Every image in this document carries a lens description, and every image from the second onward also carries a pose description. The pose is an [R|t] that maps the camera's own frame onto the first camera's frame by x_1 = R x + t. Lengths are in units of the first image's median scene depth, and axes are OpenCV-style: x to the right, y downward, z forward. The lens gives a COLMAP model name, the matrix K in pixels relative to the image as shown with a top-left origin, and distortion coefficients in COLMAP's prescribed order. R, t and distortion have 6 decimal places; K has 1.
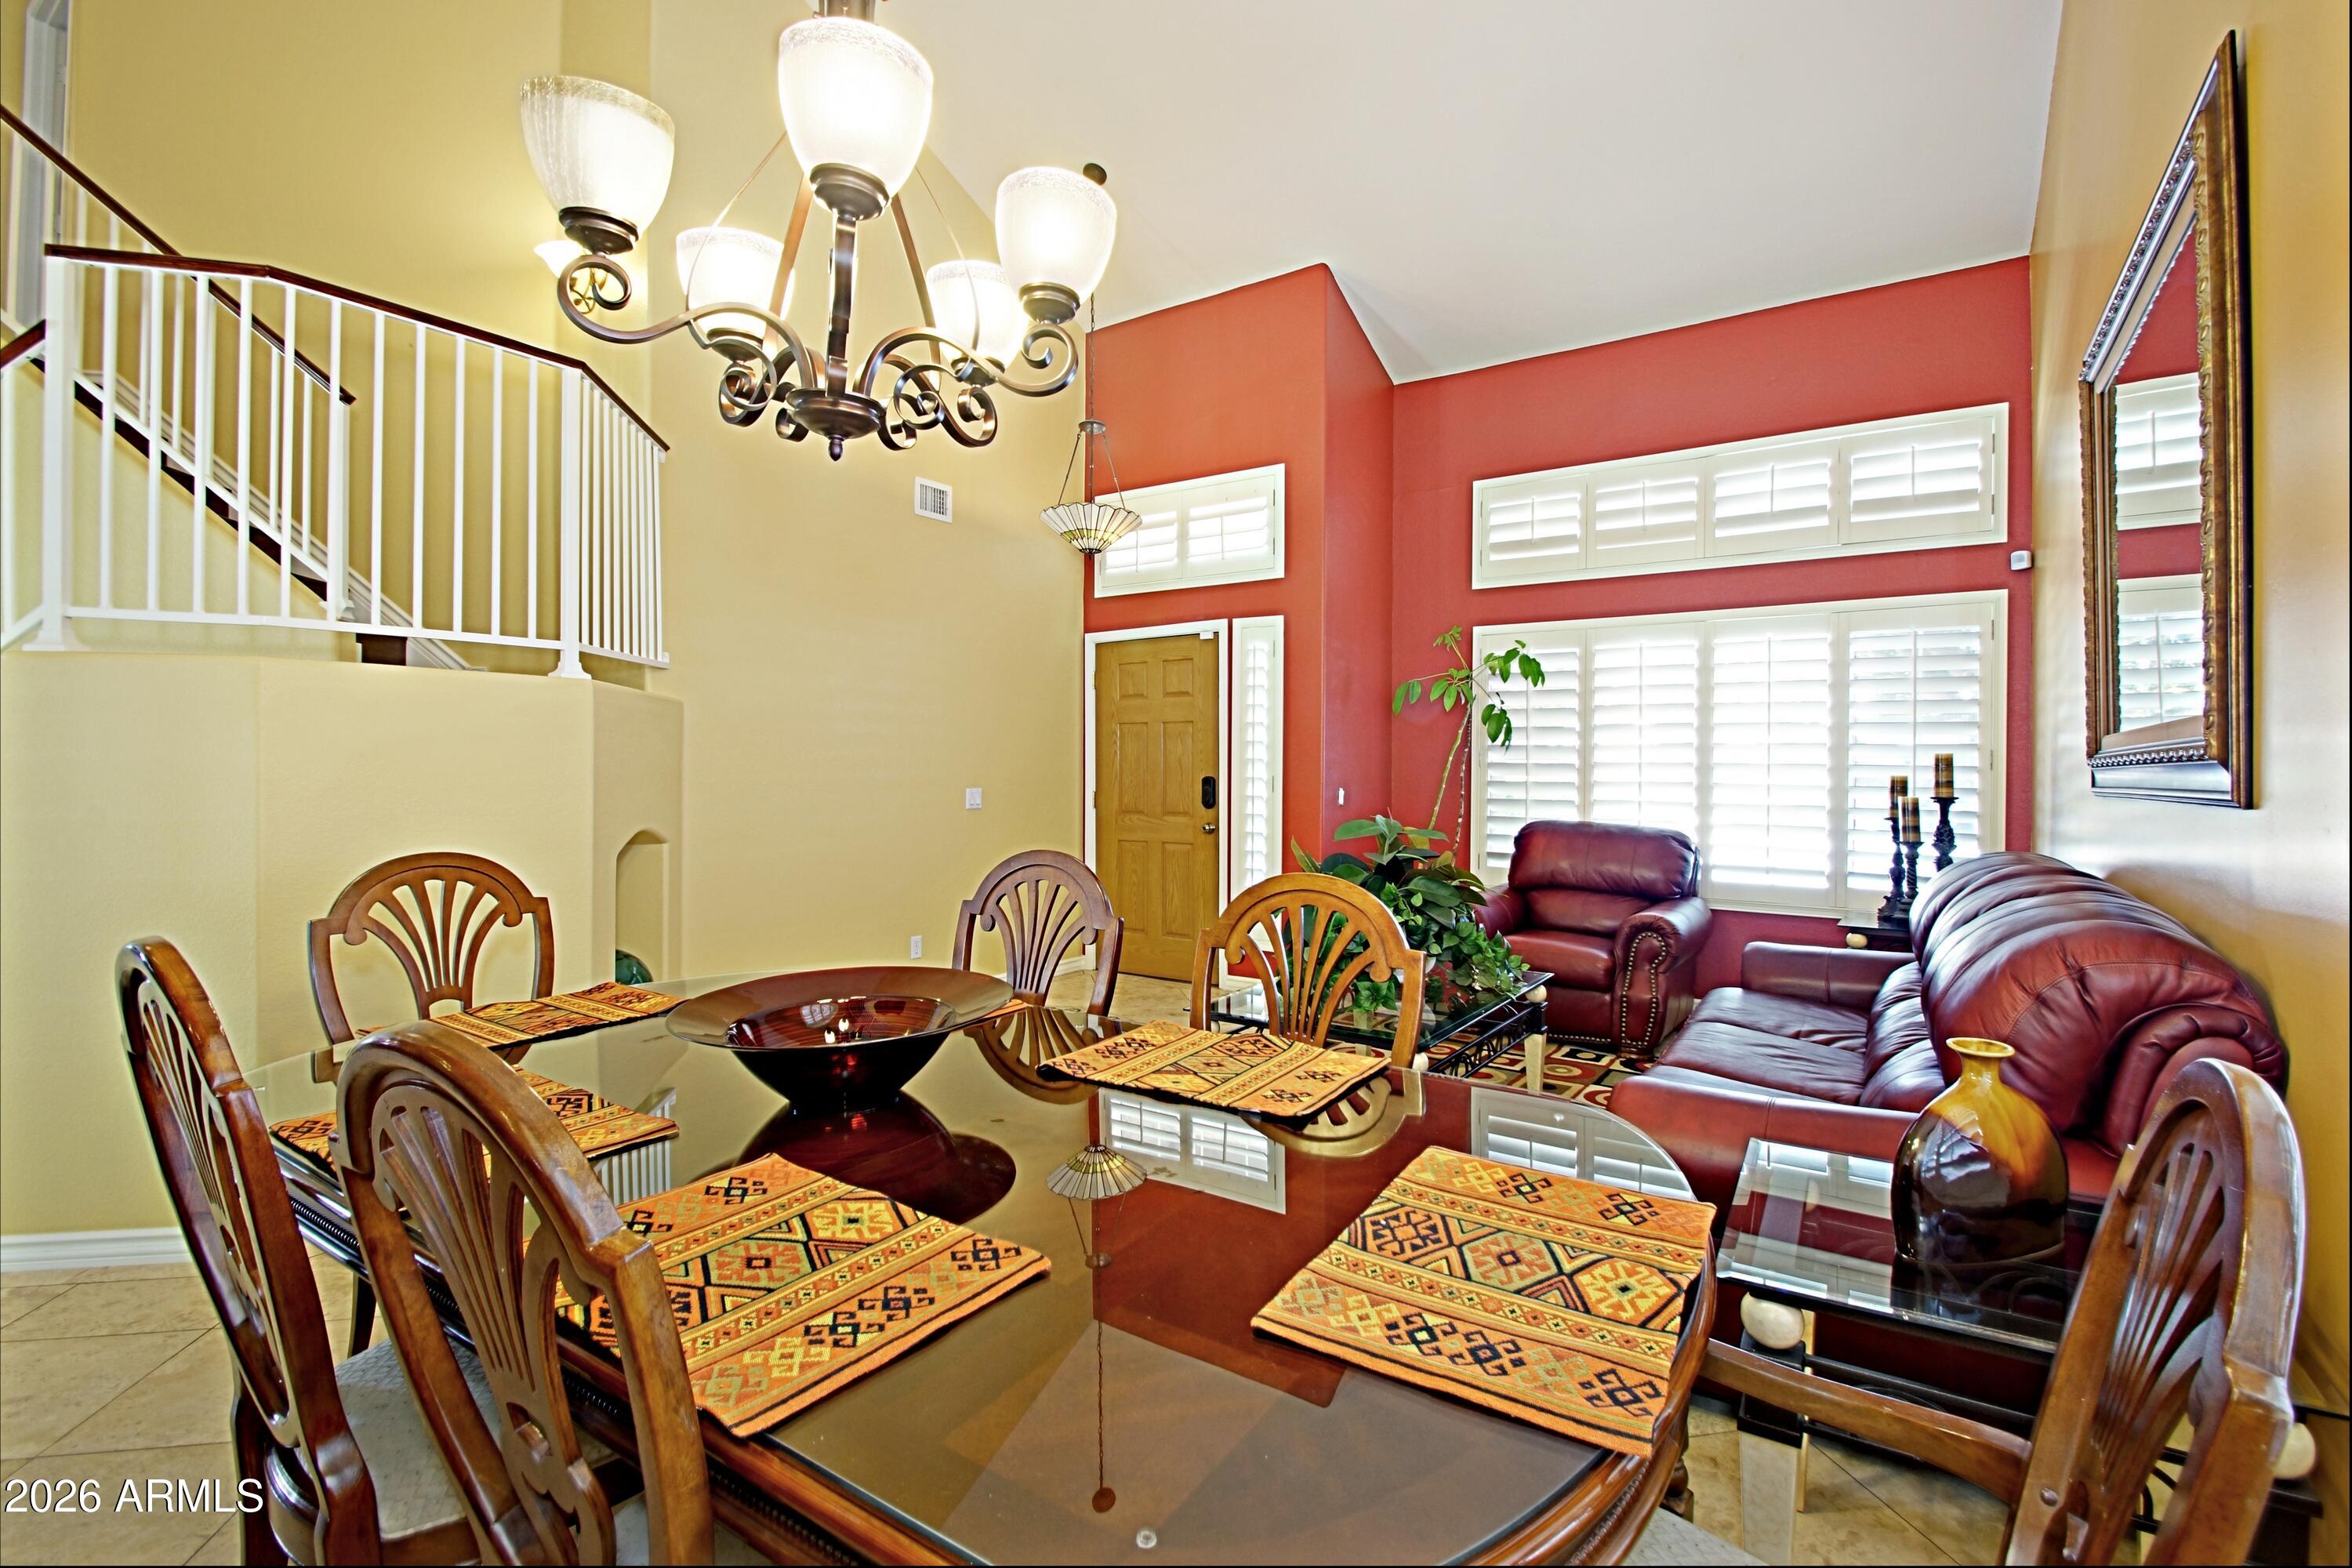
lens RADIAL K [[1046.0, 0, 1178.3], [0, 1046.0, 763.2], [0, 0, 1]] dist [0.003154, -0.011092]
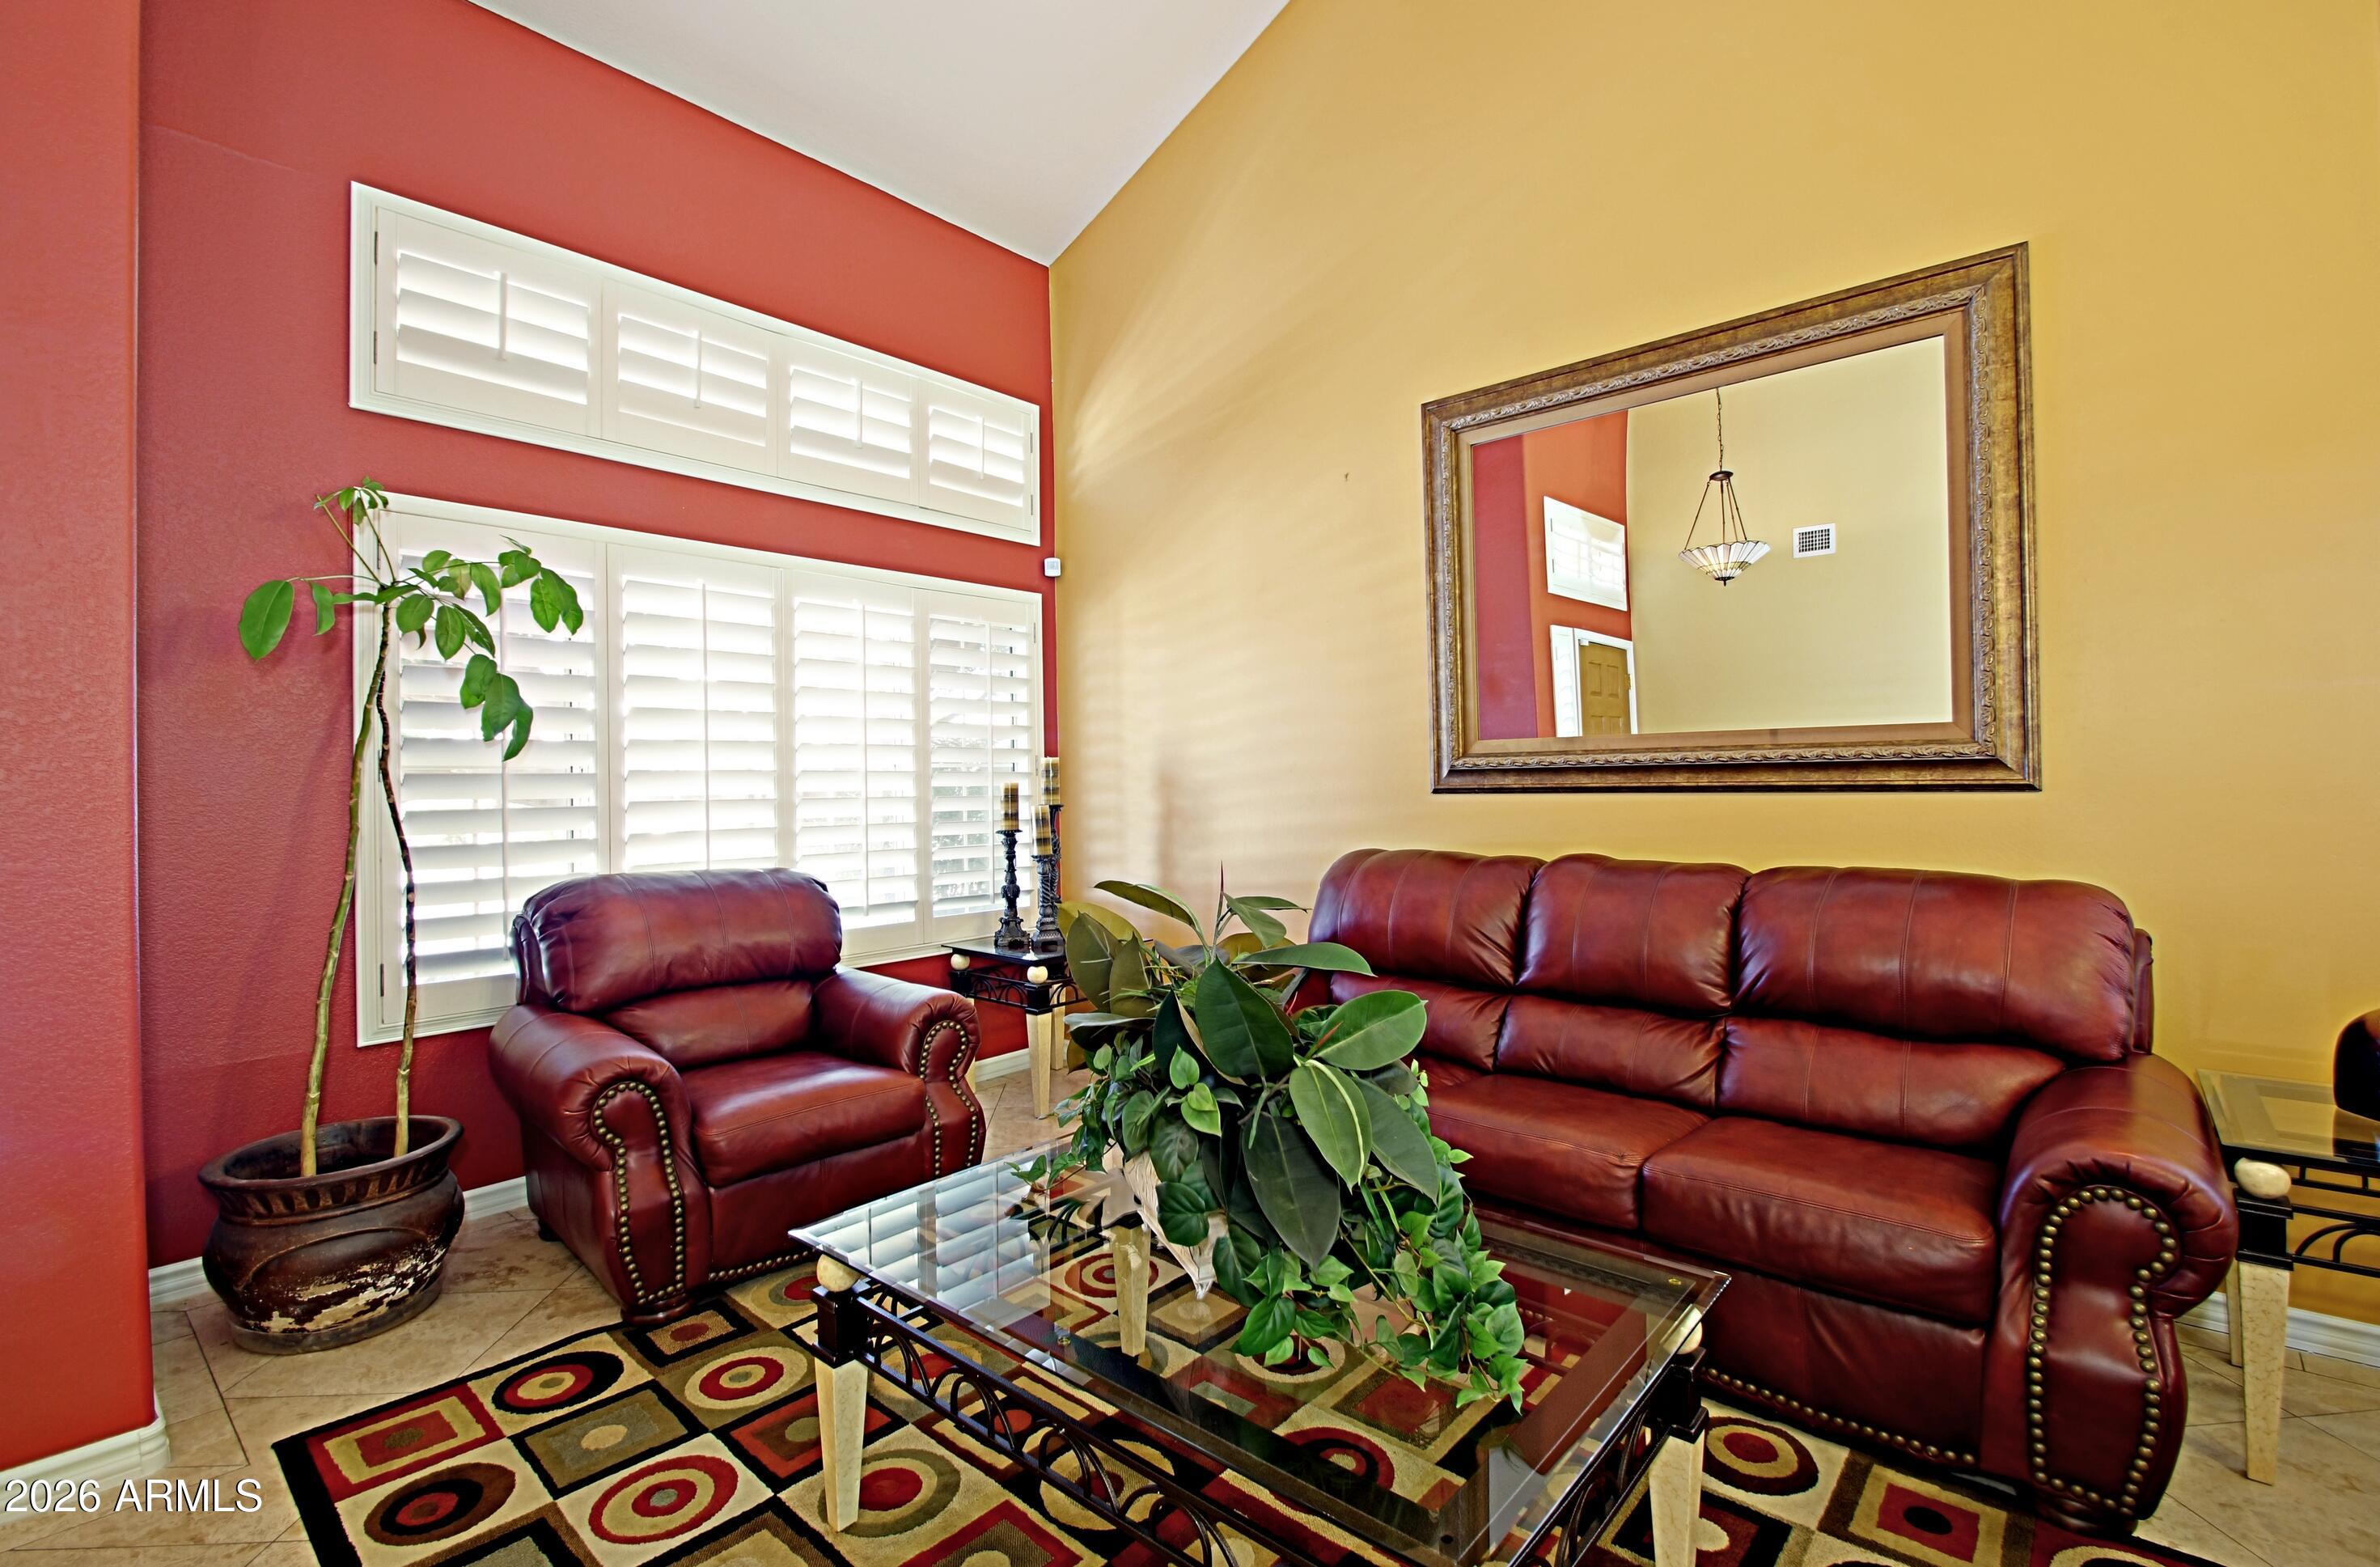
lens RADIAL K [[1058.5, 0, 1199.5], [0, 1058.5, 779.1], [0, 0, 1]] dist [0.003154, -0.011092]
pose [[0.101506, -0.012068, 0.994762, -0.161225], [0.012223, 0.999866, 0.010882, 0.001059], [-0.994760, 0.011055, 0.101640, 0.602857]]
